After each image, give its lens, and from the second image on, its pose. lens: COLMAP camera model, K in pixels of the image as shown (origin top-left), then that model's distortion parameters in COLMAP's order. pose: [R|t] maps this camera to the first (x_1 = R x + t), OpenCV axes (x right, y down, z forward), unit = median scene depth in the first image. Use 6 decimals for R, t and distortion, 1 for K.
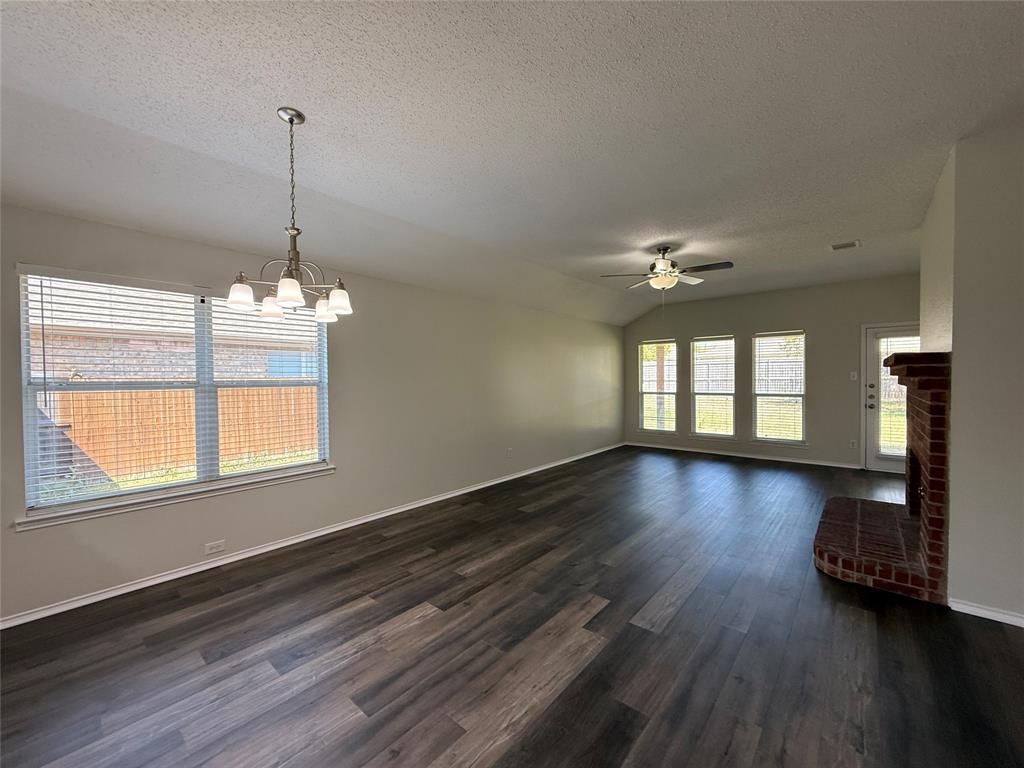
lens RADIAL K [[407.3, 0, 511.0], [0, 407.3, 386.8], [0, 0, 1]] dist [0.000103, -0.000333]
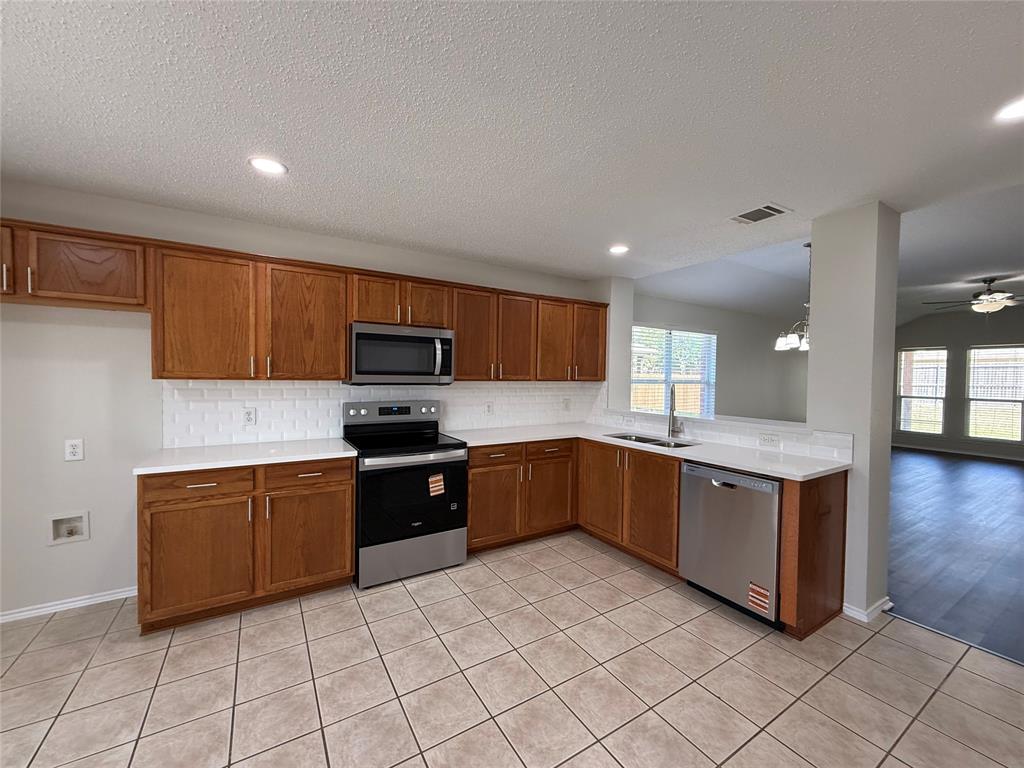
lens RADIAL K [[407.3, 0, 512.0], [0, 407.3, 386.1], [0, 0, 1]] dist [0.000103, -0.000333]
pose [[0.953599, 0.030772, -0.299503, -0.867596], [-0.028919, 0.999525, 0.010616, 0.014246], [0.299687, -0.001462, 0.954036, -0.845203]]
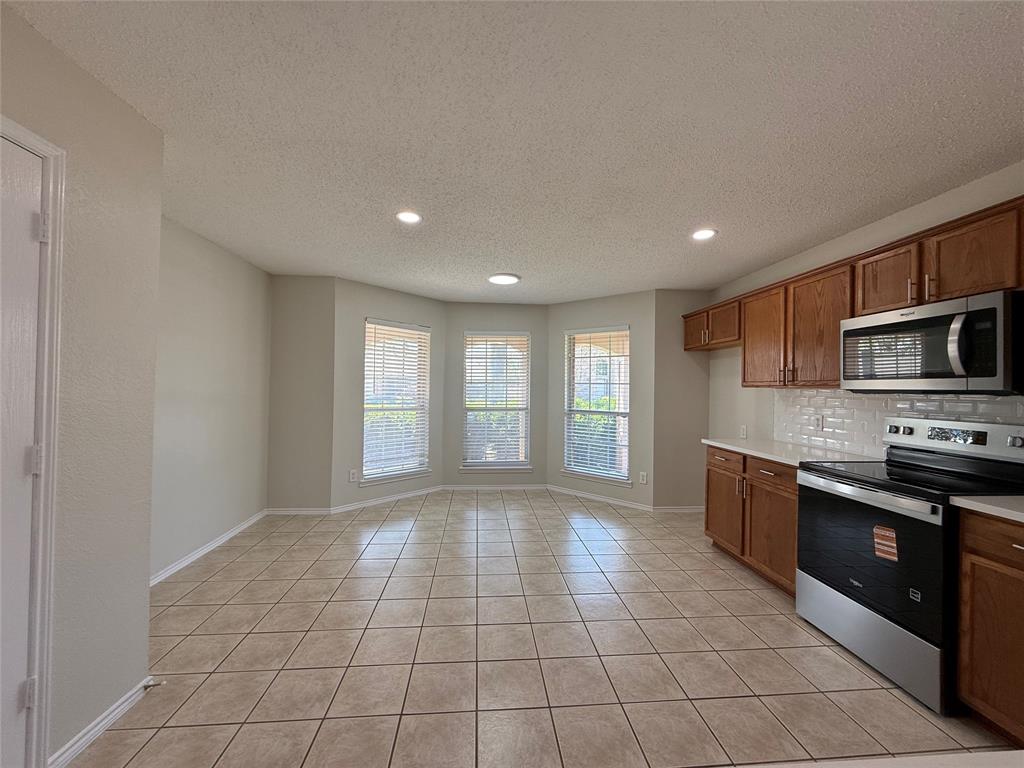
lens RADIAL K [[407.3, 0, 510.9], [0, 407.3, 386.3], [0, 0, 1]] dist [0.000103, -0.000333]
pose [[-0.701450, -0.005360, -0.712699, -0.473946], [-0.023015, 0.999621, 0.015134, 0.023160], [0.712347, 0.027019, -0.701307, 0.011001]]
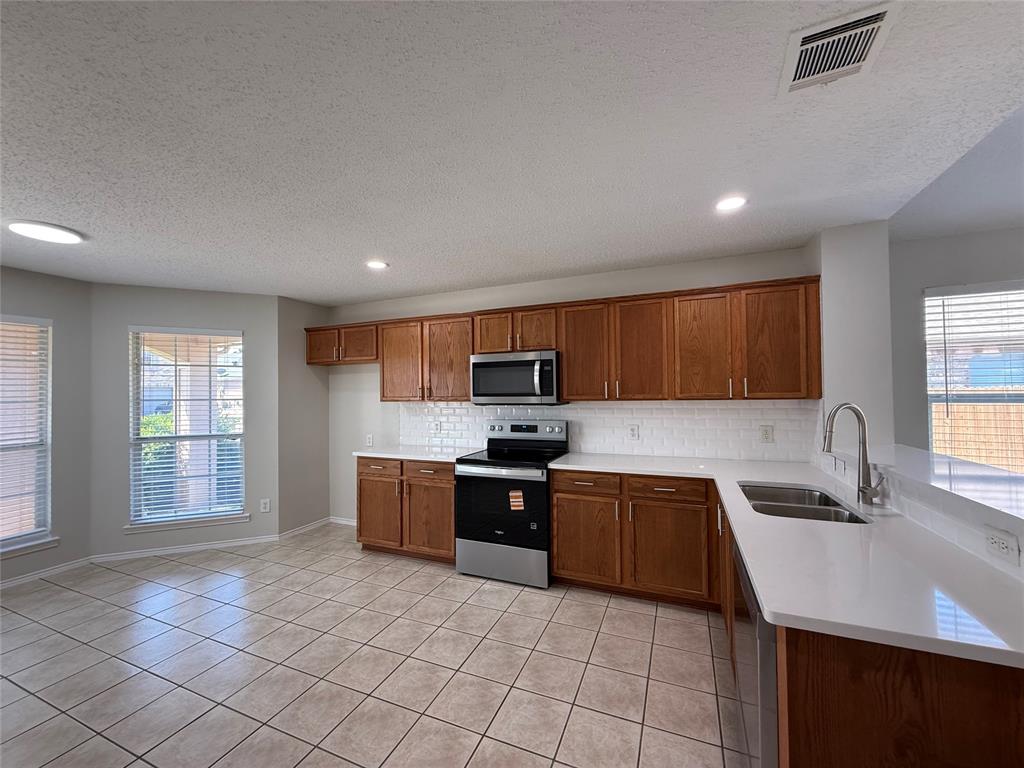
lens RADIAL K [[407.3, 0, 511.6], [0, 407.3, 386.1], [0, 0, 1]] dist [0.000103, -0.000333]
pose [[0.306871, -0.014195, -0.951645, -0.373778], [-0.010203, 0.999782, -0.018203, -0.001432], [0.951696, 0.015295, 0.306659, -0.325507]]
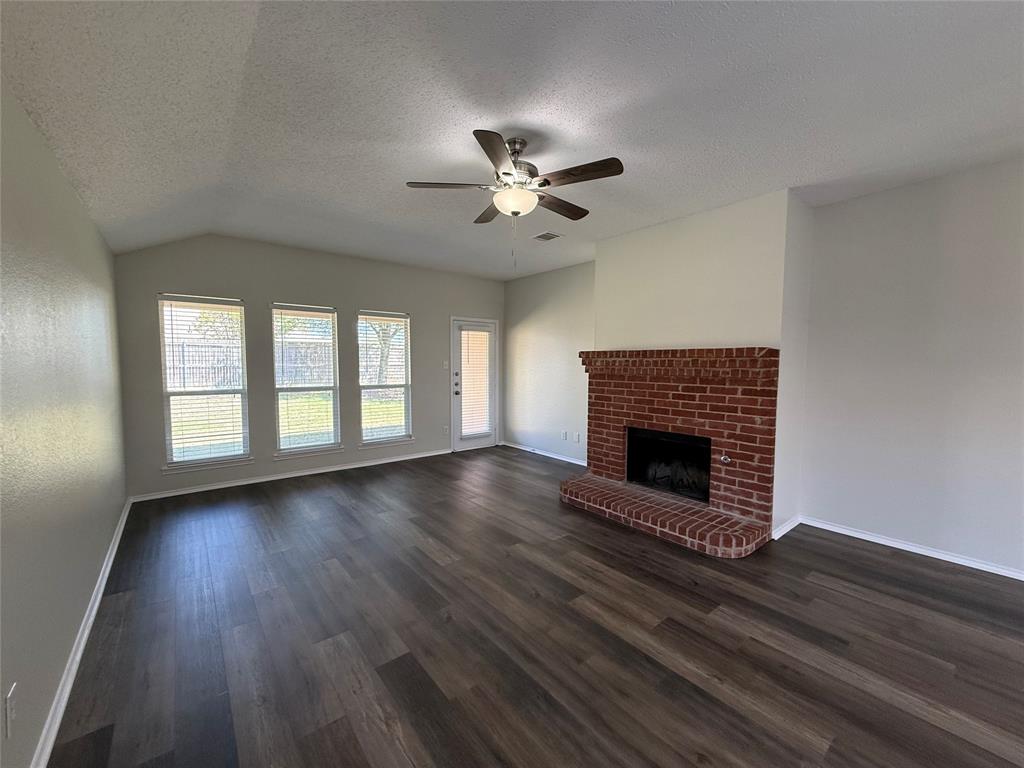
lens RADIAL K [[407.3, 0, 509.8], [0, 407.3, 388.8], [0, 0, 1]] dist [0.000103, -0.000333]
pose [[0.177149, -0.053060, 0.982753, -0.295151], [0.016891, 0.998562, 0.050869, -0.029767], [-0.984039, 0.007589, 0.177791, 1.273171]]
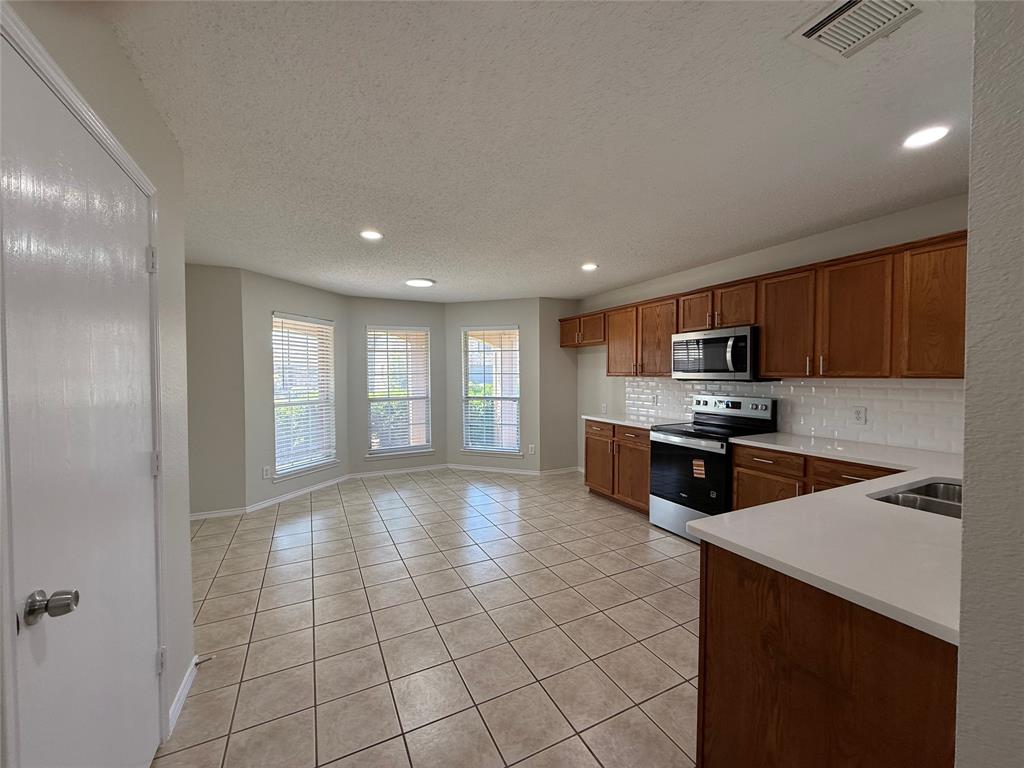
lens RADIAL K [[407.3, 0, 511.9], [0, 407.3, 386.5], [0, 0, 1]] dist [0.000103, -0.000333]
pose [[-0.386417, 0.038596, -0.921516, -0.151499], [-0.011898, 0.998832, 0.046824, -0.001722], [0.922247, 0.029058, -0.385507, -0.057041]]
